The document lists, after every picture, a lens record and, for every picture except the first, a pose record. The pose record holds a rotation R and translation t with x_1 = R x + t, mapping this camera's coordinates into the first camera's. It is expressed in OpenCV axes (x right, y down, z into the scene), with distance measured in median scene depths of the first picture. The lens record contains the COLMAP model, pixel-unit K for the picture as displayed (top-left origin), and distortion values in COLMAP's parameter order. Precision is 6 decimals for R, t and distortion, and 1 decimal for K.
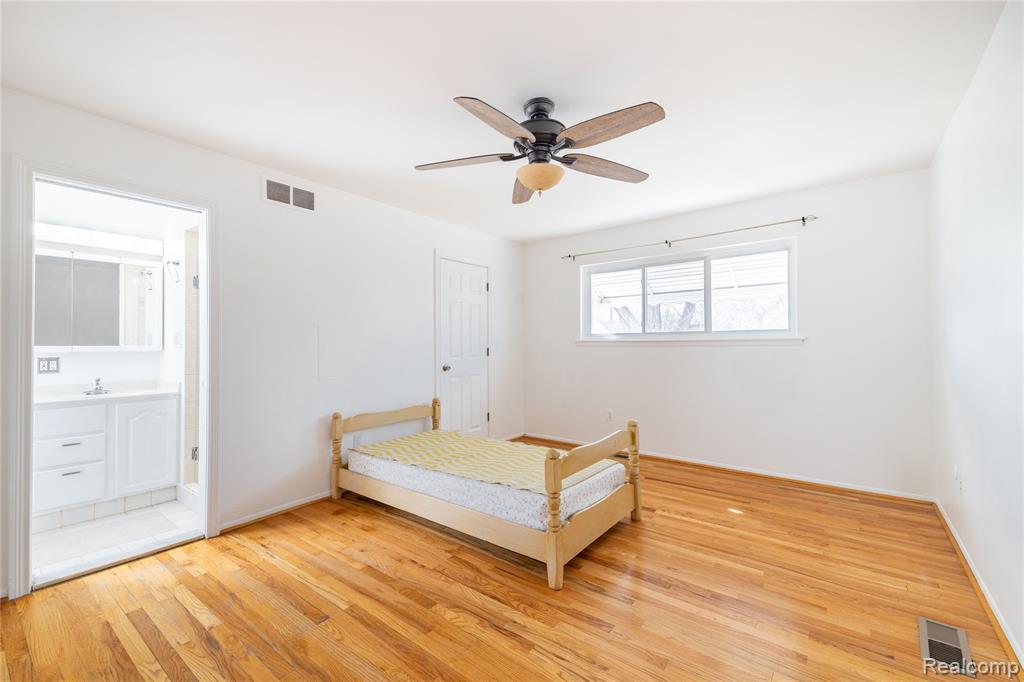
lens RADIAL K [[421.5, 0, 513.0], [0, 421.5, 336.6], [0, 0, 1]] dist [0.056482, -0.020284]
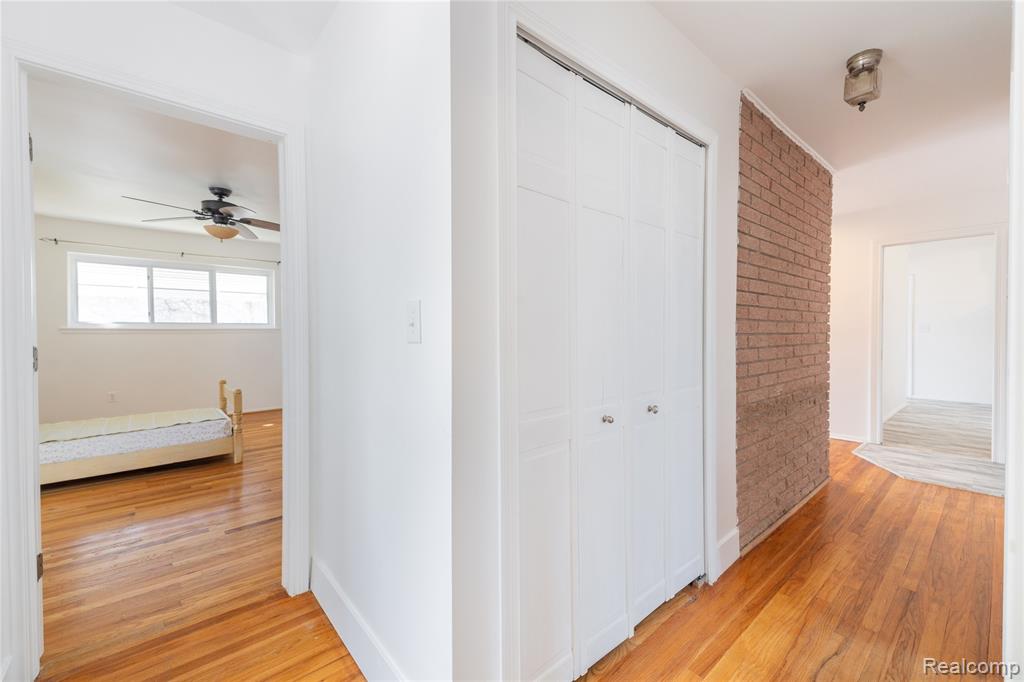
lens RADIAL K [[421.5, 0, 513.0], [0, 421.5, 336.6], [0, 0, 1]] dist [0.056482, -0.020284]
pose [[0.200100, -0.004720, 0.979764, -0.742799], [-0.015537, 0.999847, 0.007990, 0.005972], [-0.979652, -0.016821, 0.199997, -0.256680]]
